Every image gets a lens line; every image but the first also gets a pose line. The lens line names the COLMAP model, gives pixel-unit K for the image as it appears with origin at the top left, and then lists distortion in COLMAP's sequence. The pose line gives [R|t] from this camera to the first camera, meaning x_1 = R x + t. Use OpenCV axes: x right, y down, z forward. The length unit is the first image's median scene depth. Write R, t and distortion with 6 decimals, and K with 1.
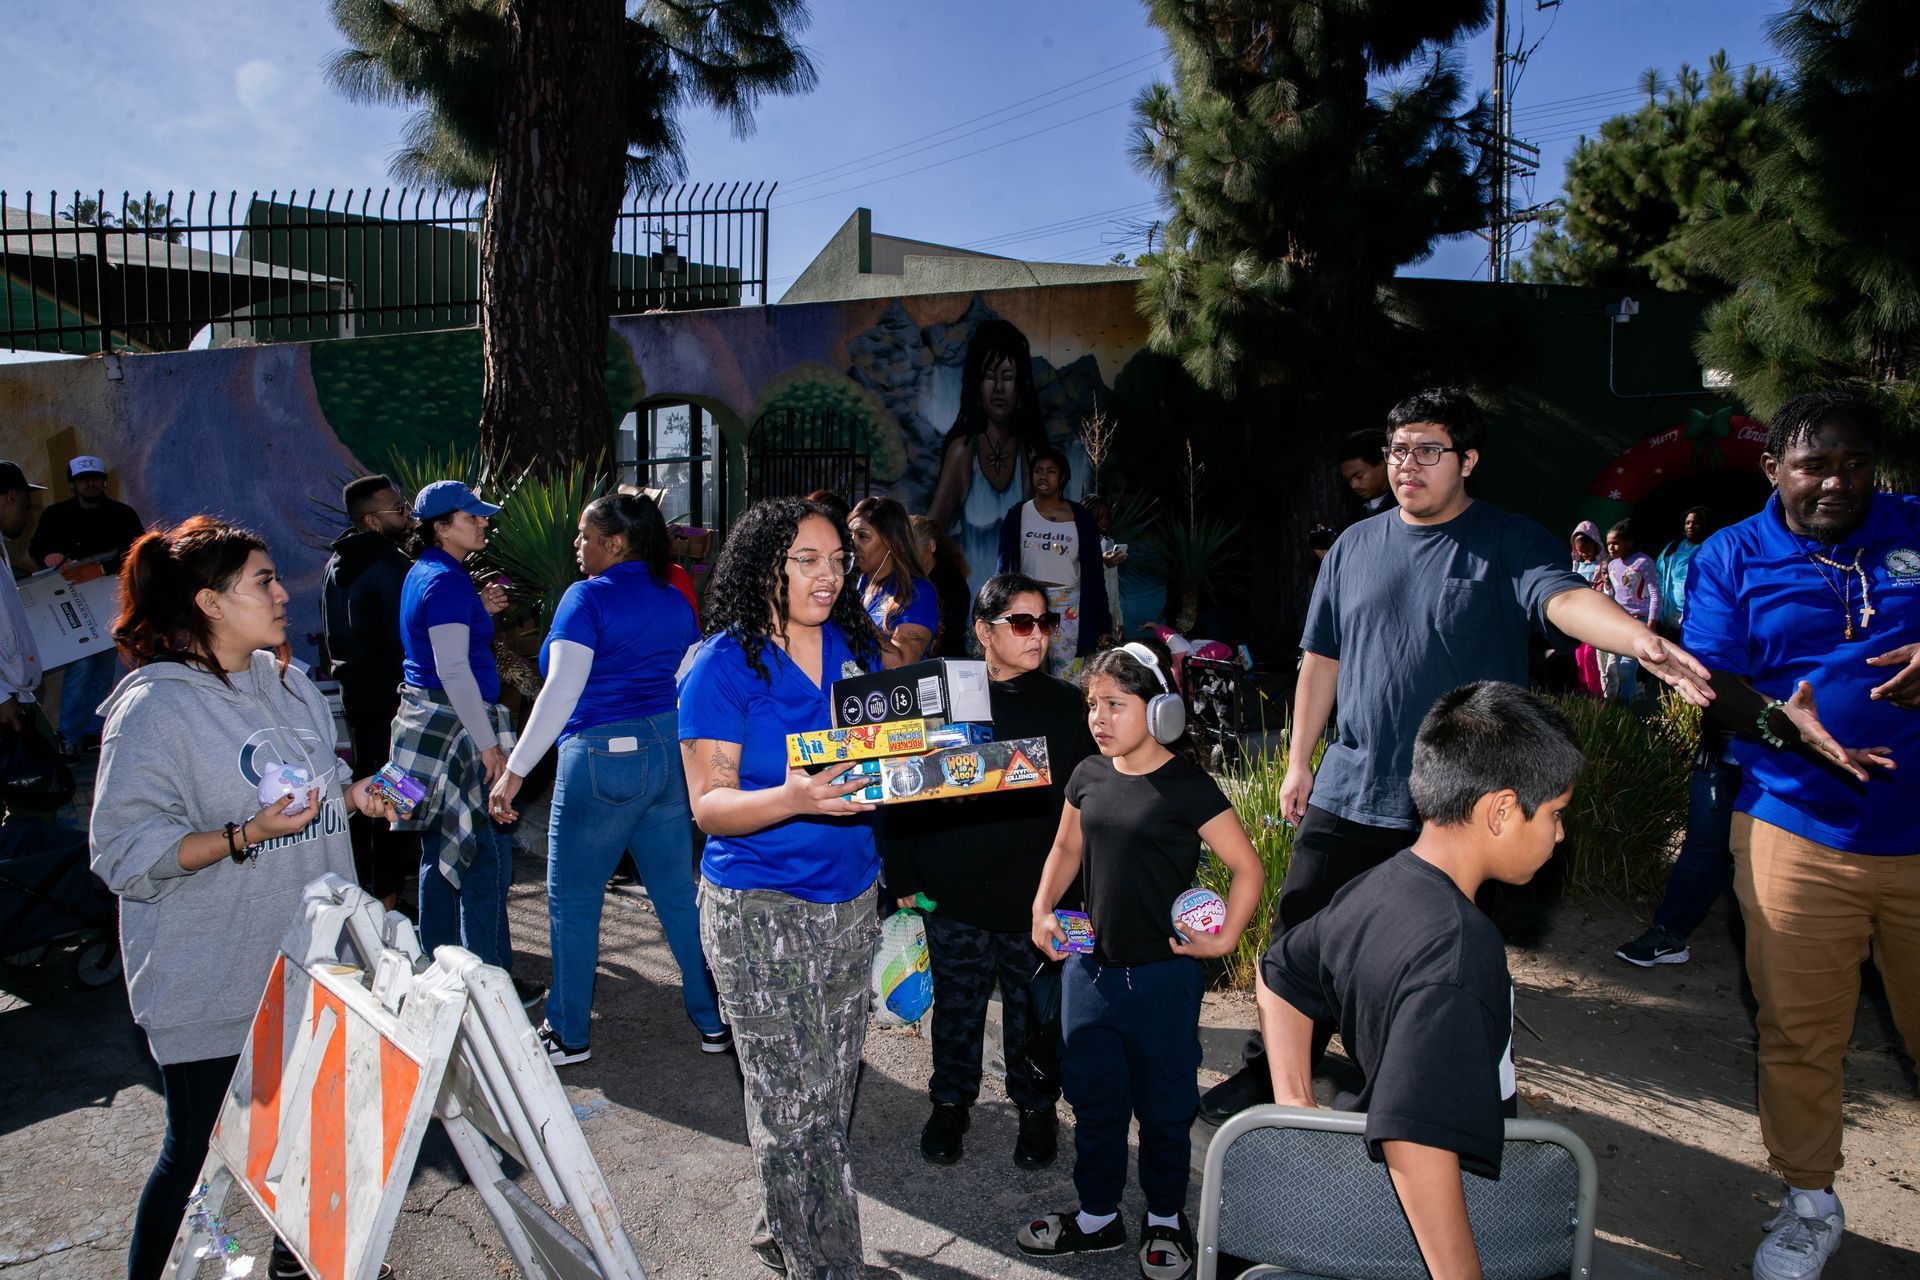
lens RADIAL K [[1342.0, 0, 960.0], [0, 1342.0, 640.0], [0, 0, 1]] dist [-0.106823, 0.097693]
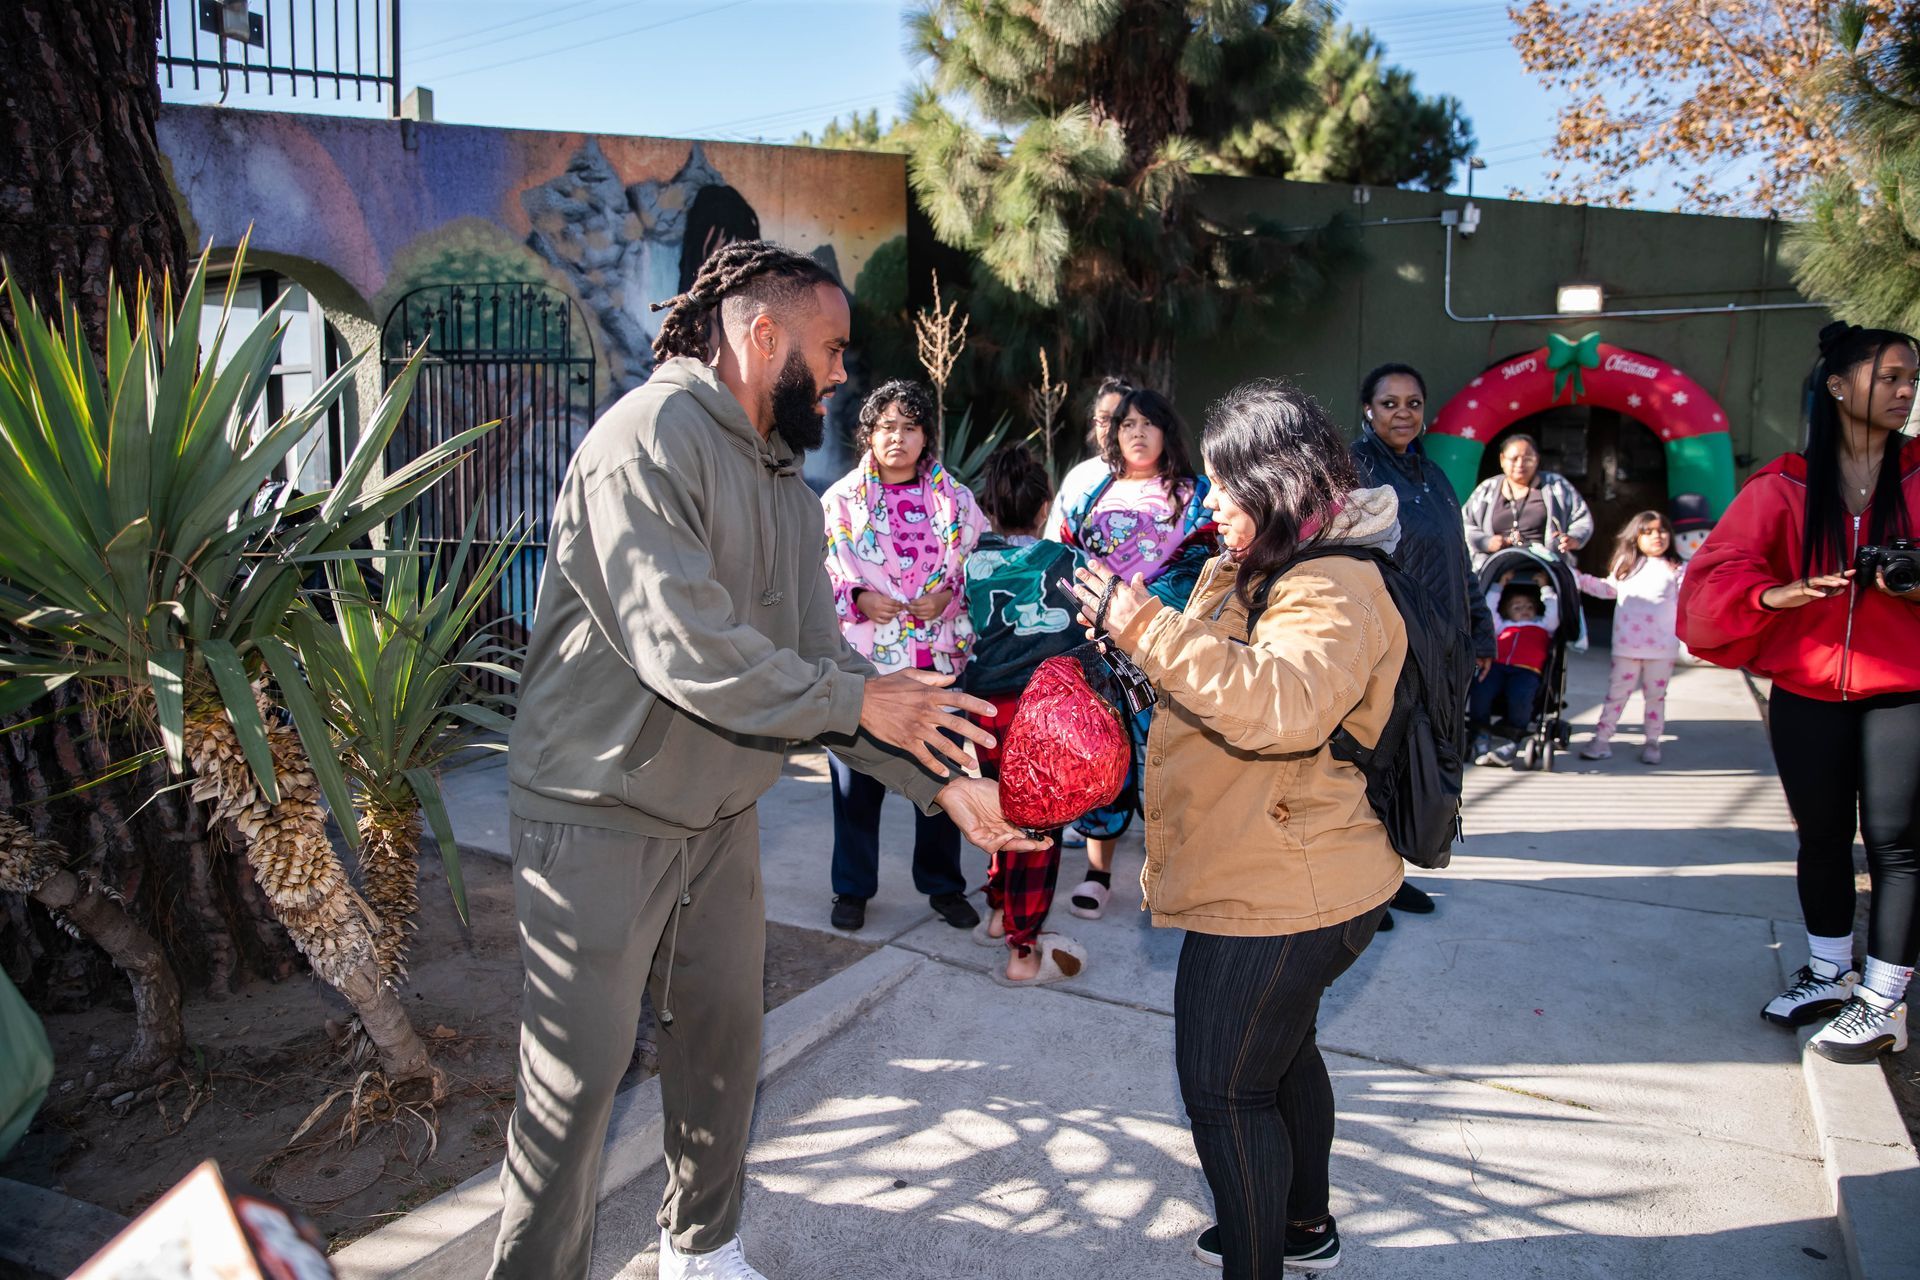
lens RADIAL K [[1342.0, 0, 960.0], [0, 1342.0, 640.0], [0, 0, 1]] dist [-0.106823, 0.097693]
pose [[0.942204, -0.043627, 0.332187, -0.105112], [0.032215, 0.998689, 0.039786, -0.021728], [-0.333487, -0.026785, 0.942374, 0.303211]]
